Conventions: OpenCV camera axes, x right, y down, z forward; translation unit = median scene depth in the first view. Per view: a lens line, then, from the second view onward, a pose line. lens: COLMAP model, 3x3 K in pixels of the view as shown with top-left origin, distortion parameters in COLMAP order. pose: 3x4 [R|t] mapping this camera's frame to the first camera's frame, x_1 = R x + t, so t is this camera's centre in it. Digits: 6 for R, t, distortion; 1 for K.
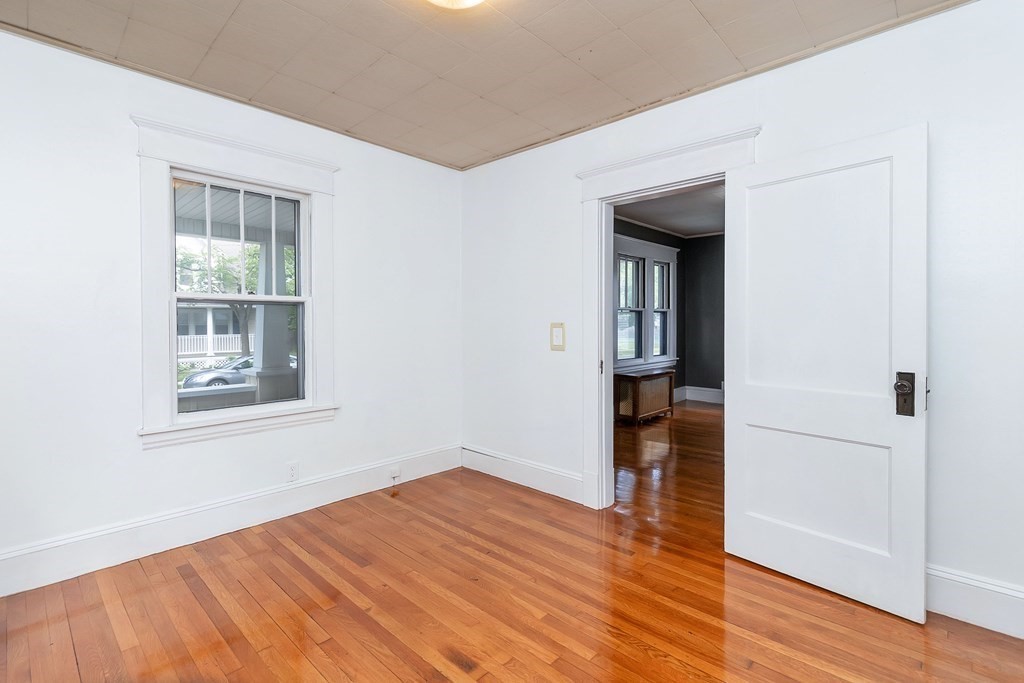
lens RADIAL K [[473.5, 0, 539.0], [0, 473.5, 323.3], [0, 0, 1]] dist [0.001738, 0.000277]
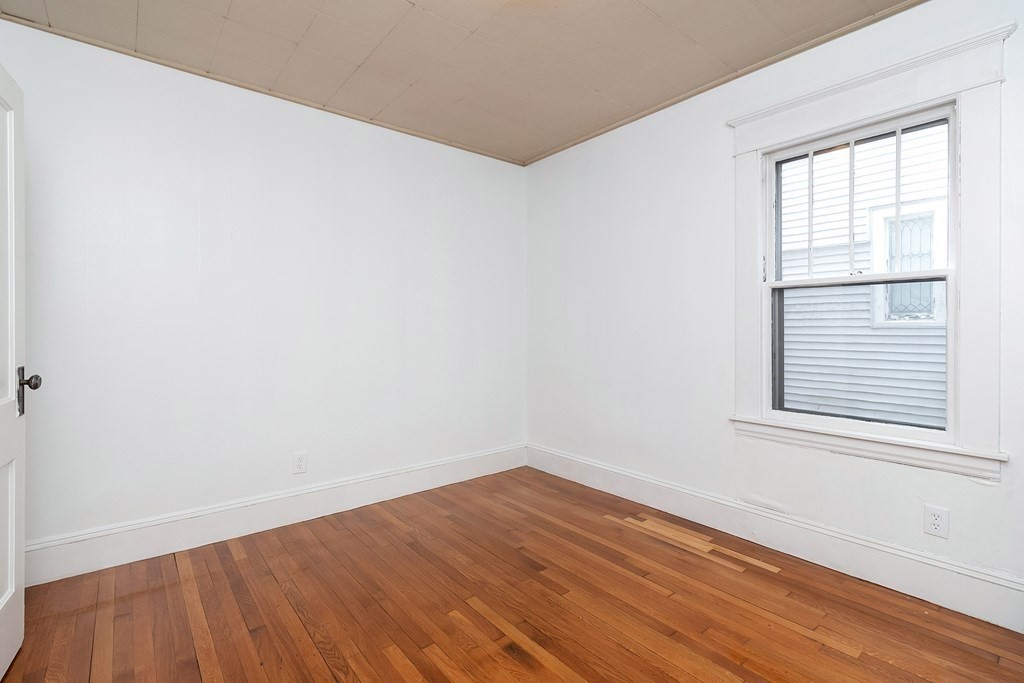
lens RADIAL K [[473.5, 0, 516.1], [0, 473.5, 333.3], [0, 0, 1]] dist [0.001738, 0.000277]
pose [[-0.982992, -0.007360, 0.183499, -0.230016], [-0.005333, 0.999919, 0.011539, 0.022038], [-0.183569, 0.010364, -0.982952, 1.348909]]
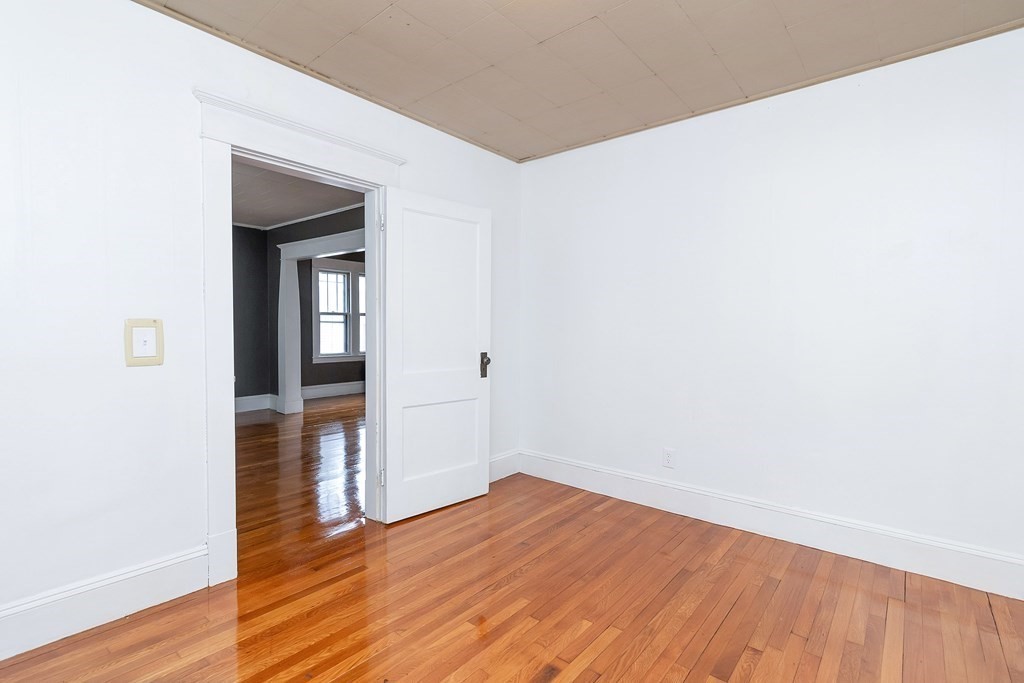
lens RADIAL K [[473.5, 0, 514.2], [0, 473.5, 329.0], [0, 0, 1]] dist [0.001738, 0.000277]
pose [[-0.016465, -0.010015, 0.999814, -0.760467], [-0.009018, 0.999911, 0.009867, 0.002762], [-0.999824, -0.008853, -0.016553, 0.742656]]
